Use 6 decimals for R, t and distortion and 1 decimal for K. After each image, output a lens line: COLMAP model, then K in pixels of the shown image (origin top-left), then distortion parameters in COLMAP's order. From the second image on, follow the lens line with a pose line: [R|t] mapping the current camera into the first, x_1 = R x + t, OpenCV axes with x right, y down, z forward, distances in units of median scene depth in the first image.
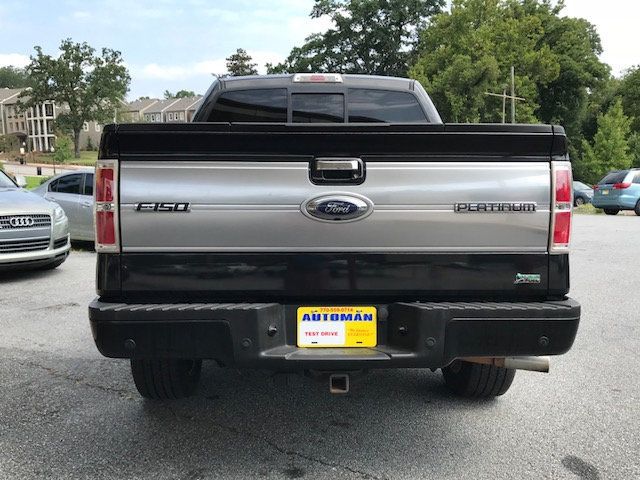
lens RADIAL K [[641.9, 0, 320.0], [0, 641.9, 240.0], [0, 0, 1]] dist [0.005819, 0.007612]
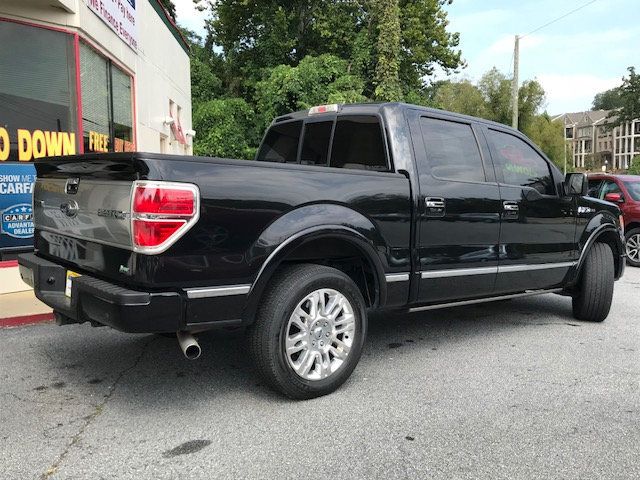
lens RADIAL K [[613.8, 0, 320.0], [0, 613.8, 240.0], [0, 0, 1]] dist [0.007928, 0.006654]
pose [[0.615039, 0.086409, -0.783748, 0.070895], [-0.103362, 0.994235, 0.028504, -0.003602], [0.781693, 0.063479, 0.620425, 0.024421]]
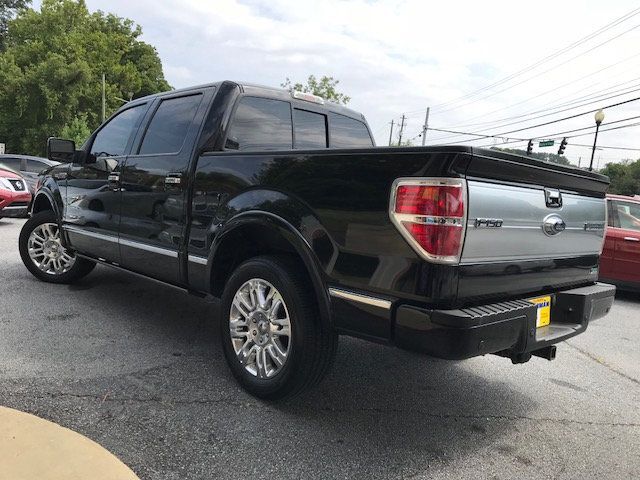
lens RADIAL K [[525.5, 0, 320.0], [0, 525.5, 240.0], [0, 0, 1]] dist [0.017921, -0.012492]
pose [[0.740908, -0.002858, 0.671600, -0.049187], [-0.018487, 0.999525, 0.024648, -0.001751], [-0.671352, -0.030678, 0.740504, 0.022282]]
